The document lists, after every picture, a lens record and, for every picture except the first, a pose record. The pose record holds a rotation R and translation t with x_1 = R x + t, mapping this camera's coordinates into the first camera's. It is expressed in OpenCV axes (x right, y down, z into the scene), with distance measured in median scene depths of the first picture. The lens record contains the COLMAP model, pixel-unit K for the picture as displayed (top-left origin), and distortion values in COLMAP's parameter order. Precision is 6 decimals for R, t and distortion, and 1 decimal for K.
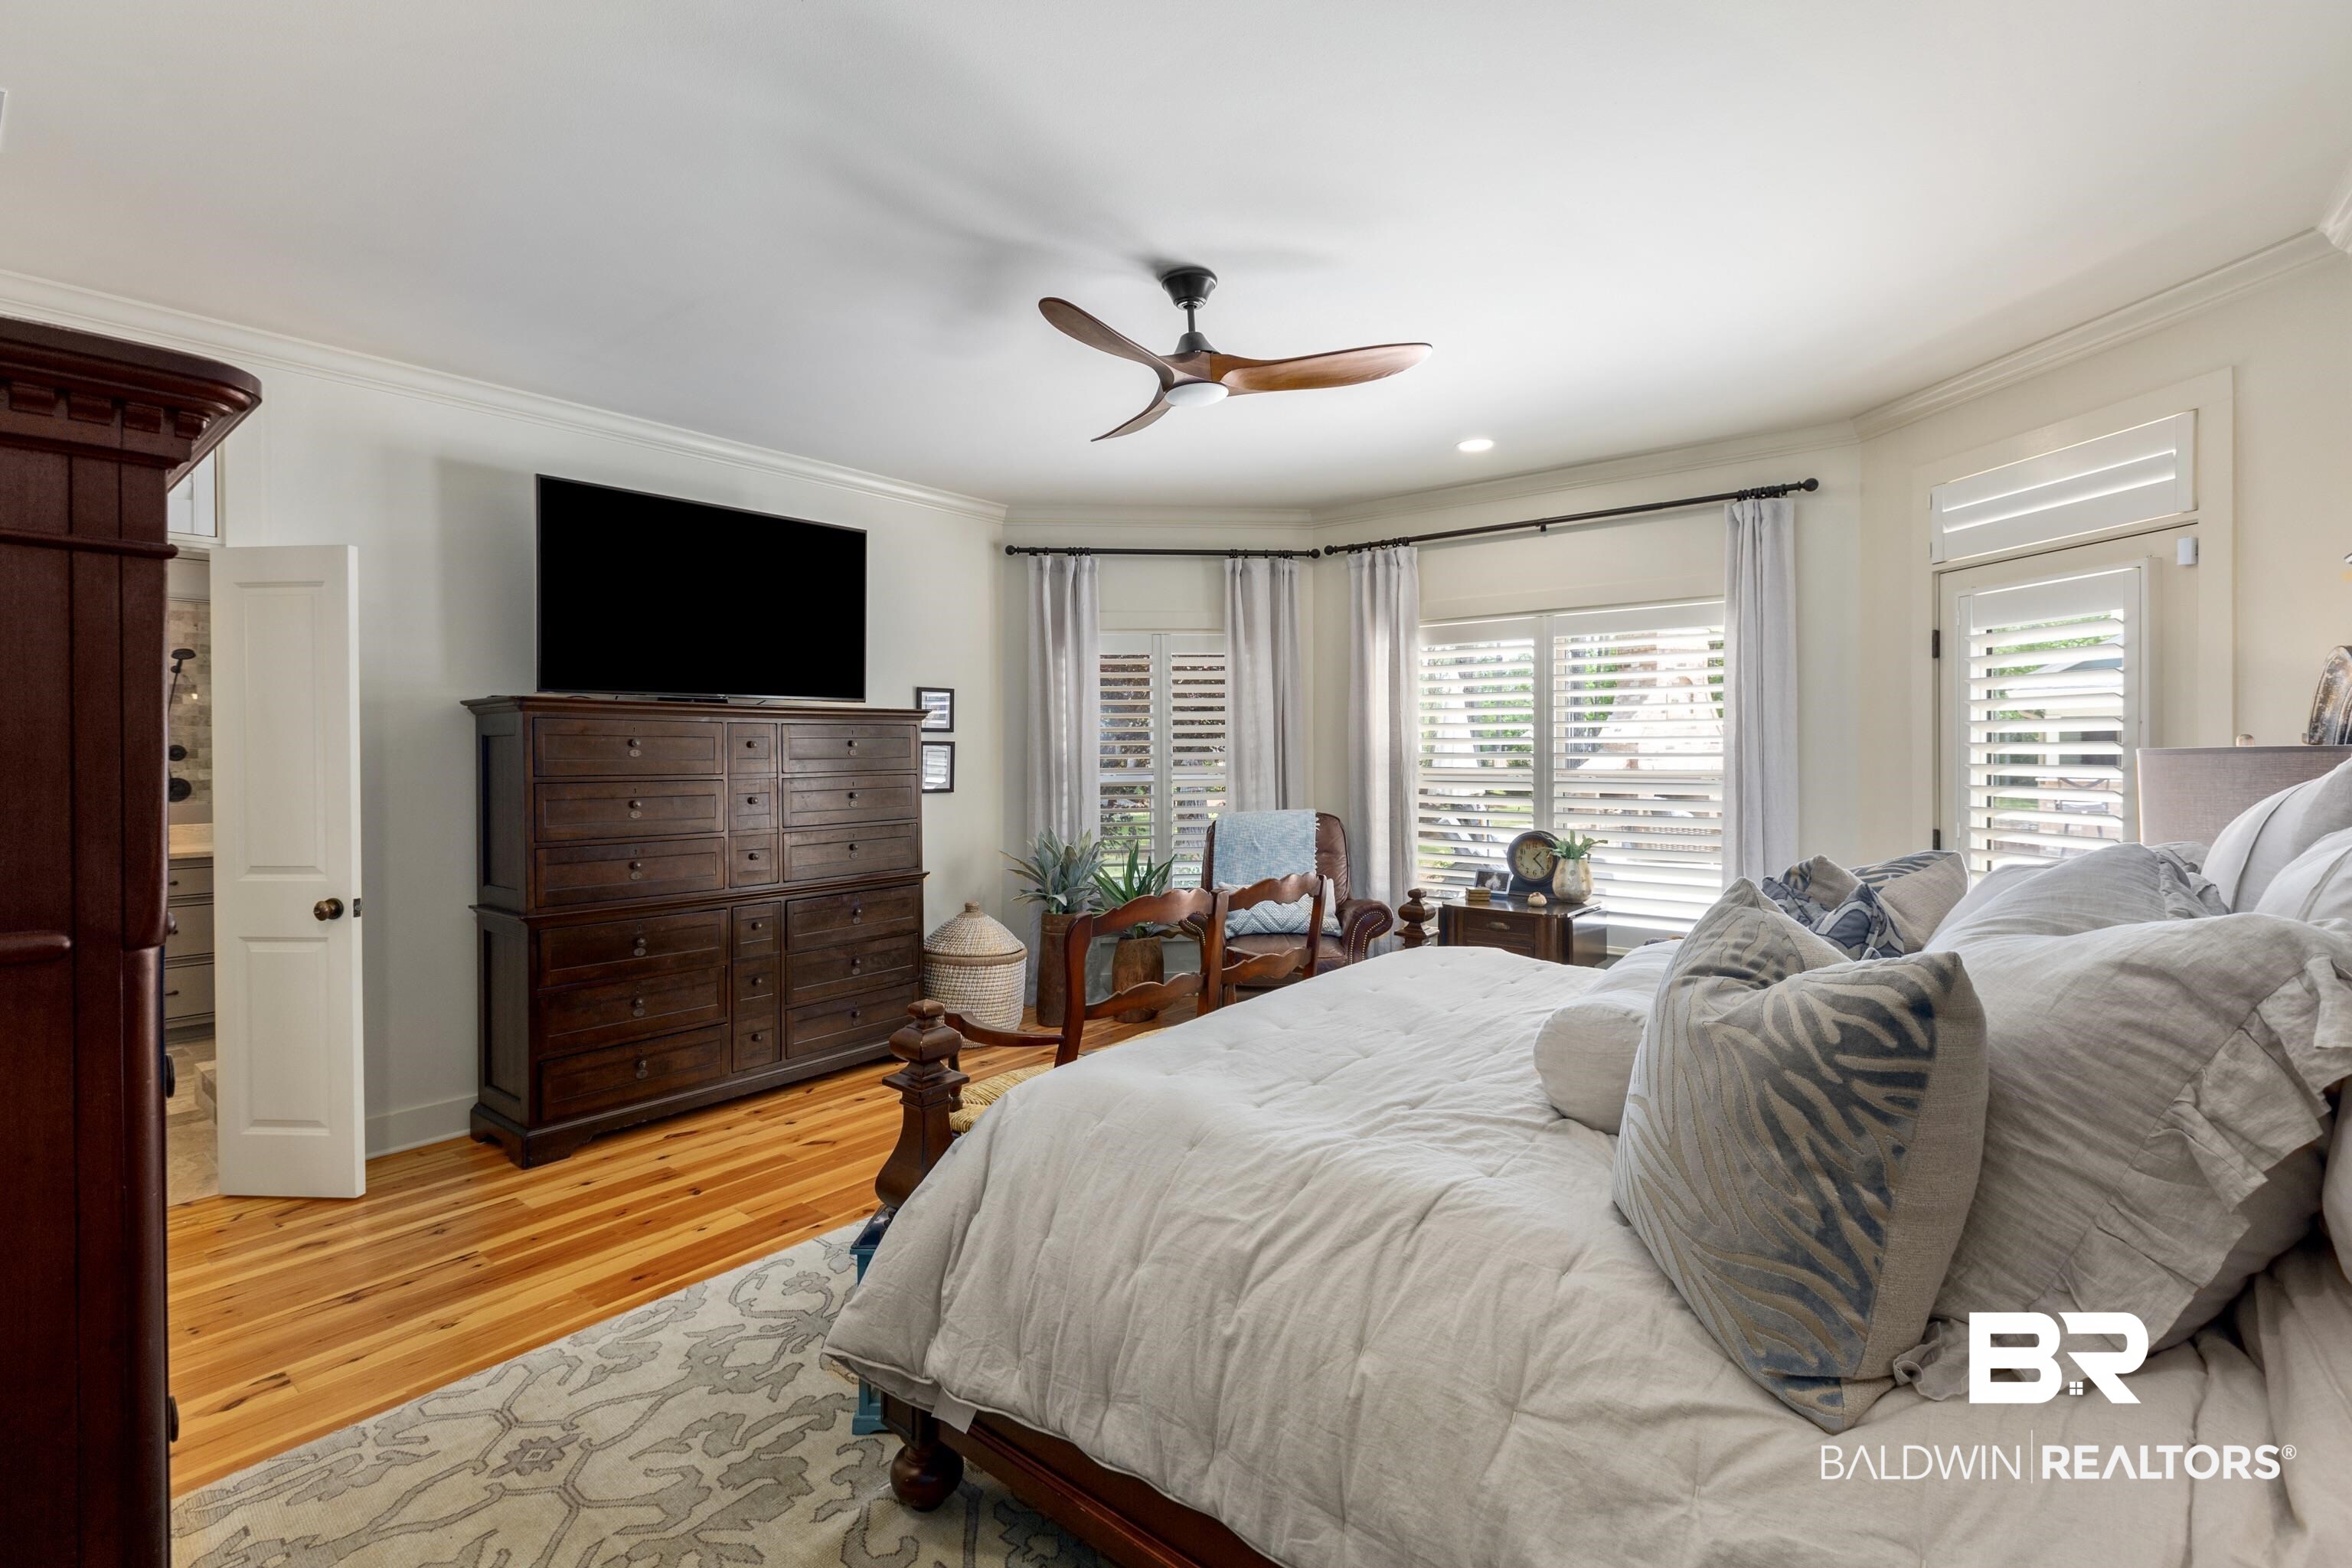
lens RADIAL K [[1061.0, 0, 1172.9], [0, 1061.0, 762.1], [0, 0, 1]] dist [0.005240, 0.000291]
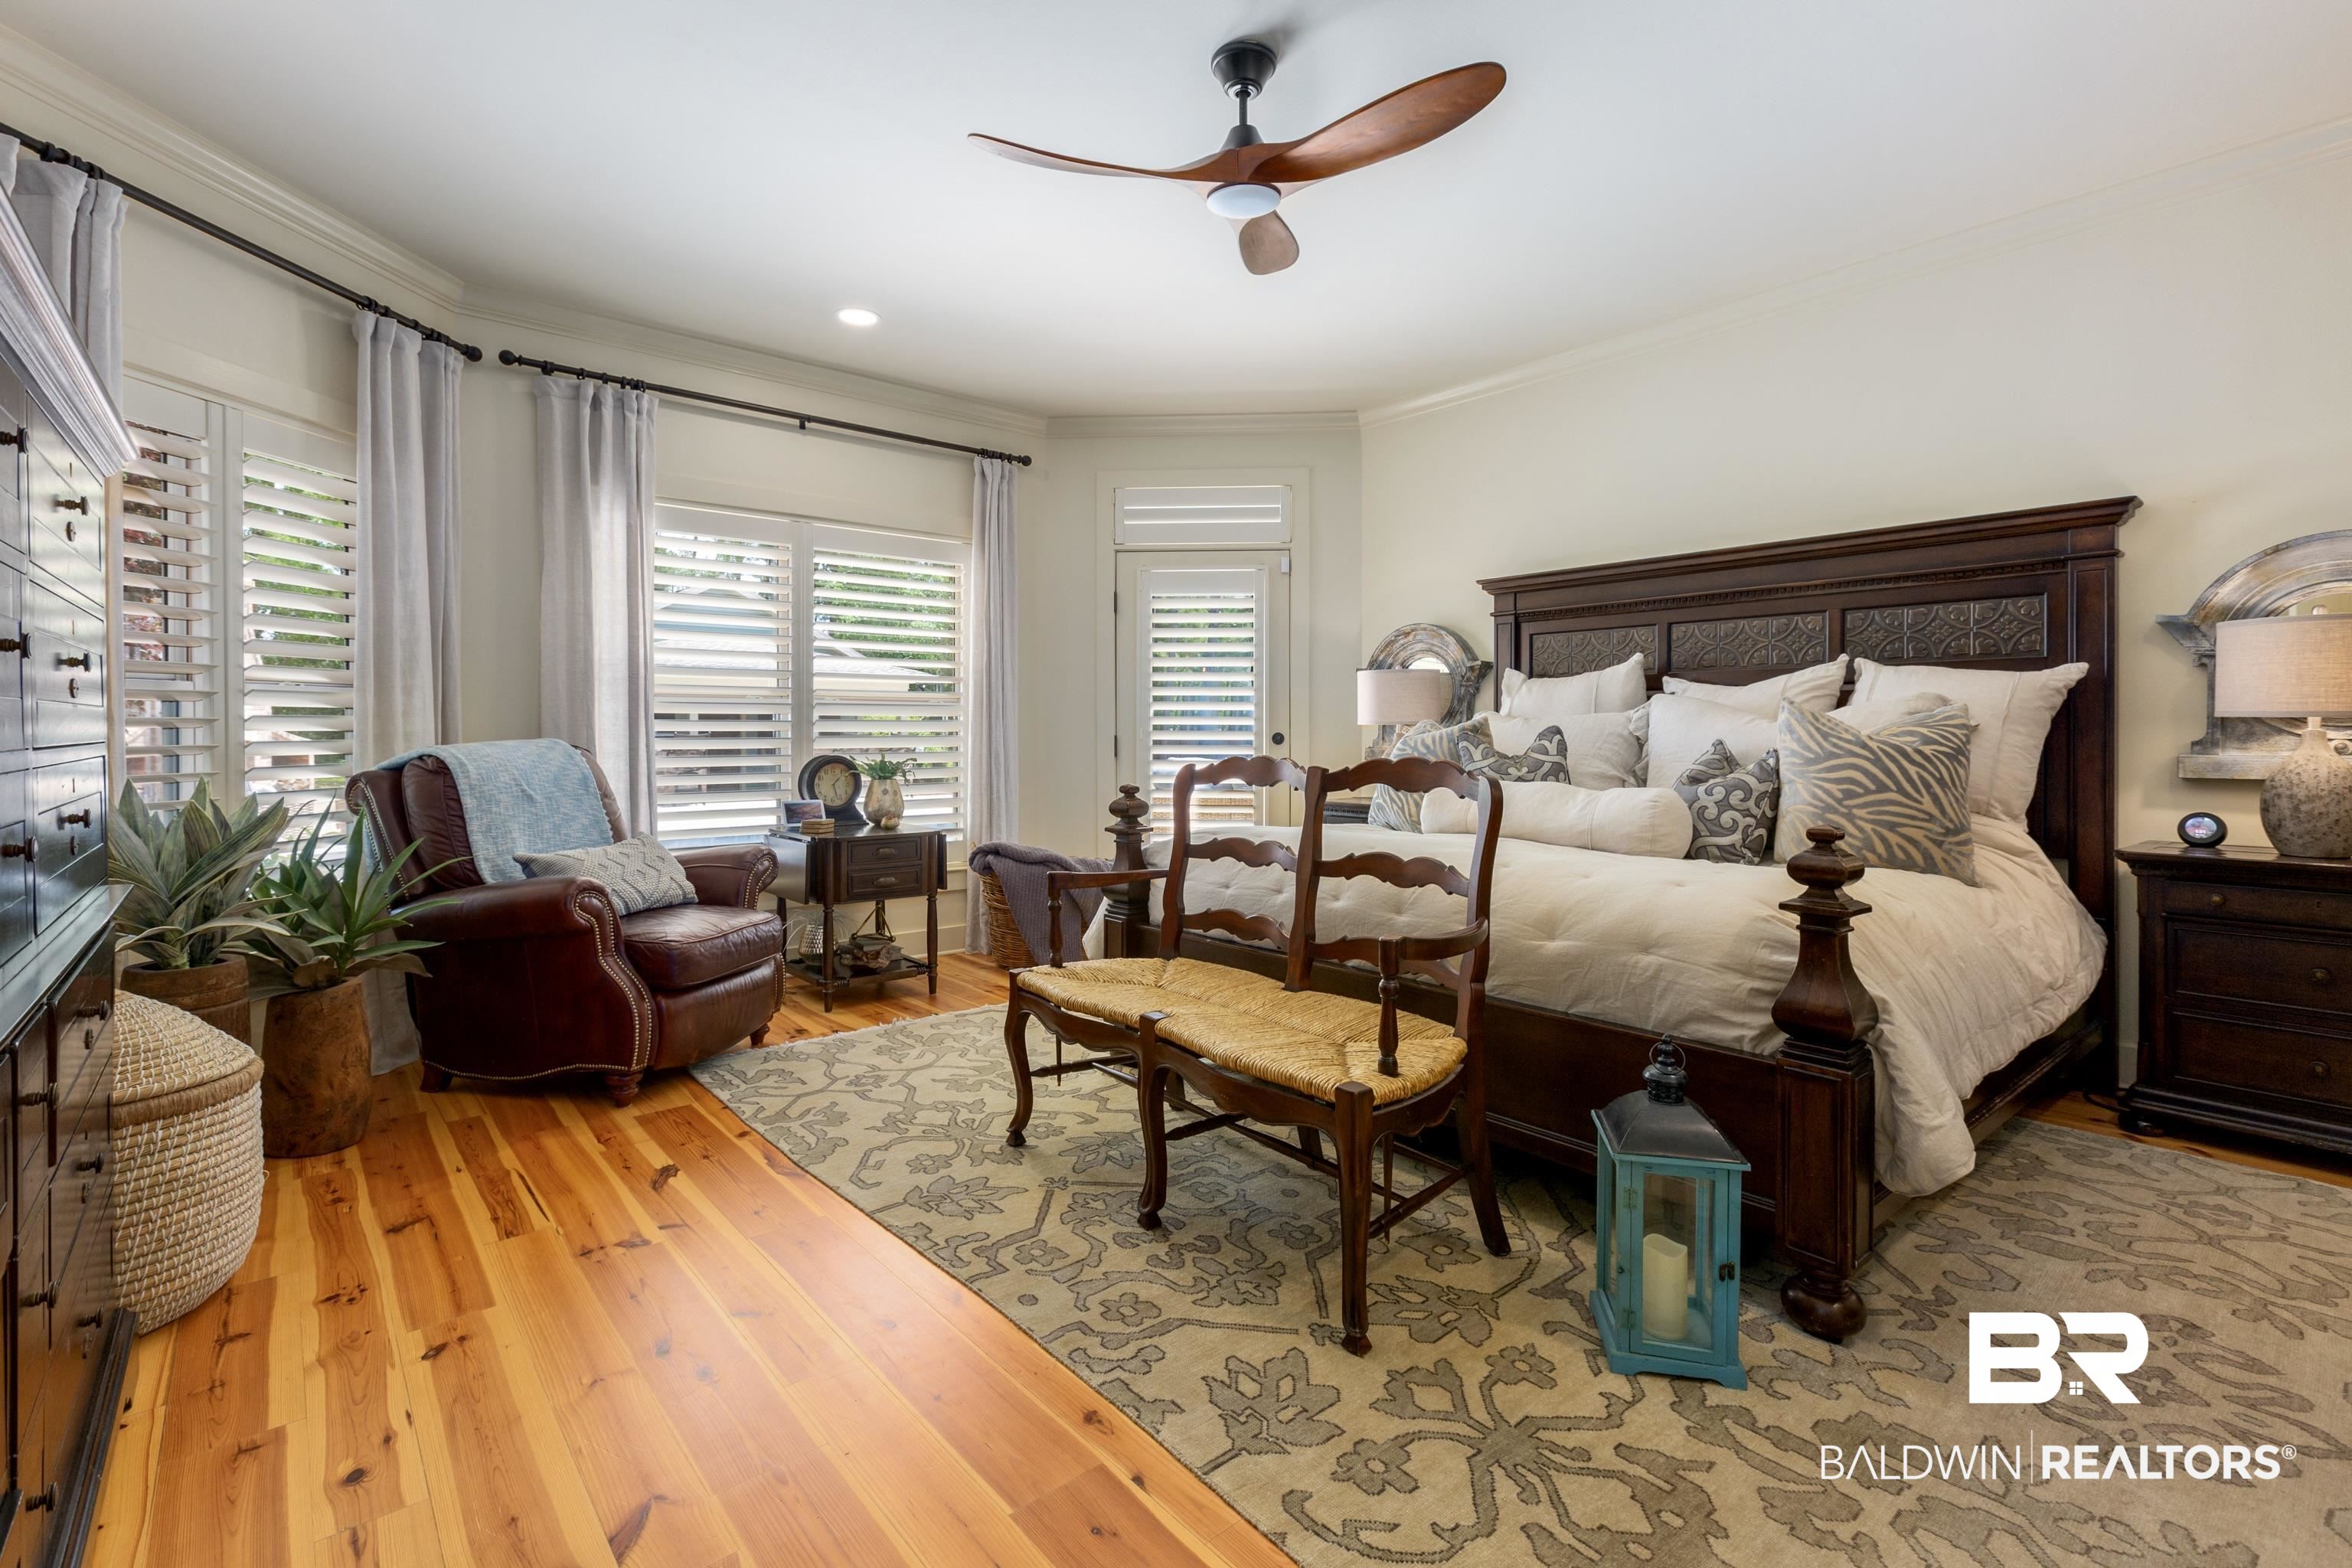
lens RADIAL K [[1061.0, 0, 1175.3], [0, 1061.0, 731.2], [0, 0, 1]] dist [0.005240, 0.000291]
pose [[0.189160, 0.003876, 0.981939, -0.540691], [0.012419, 0.999903, -0.006340, 0.057548], [-0.981868, 0.013394, 0.189094, 0.577855]]
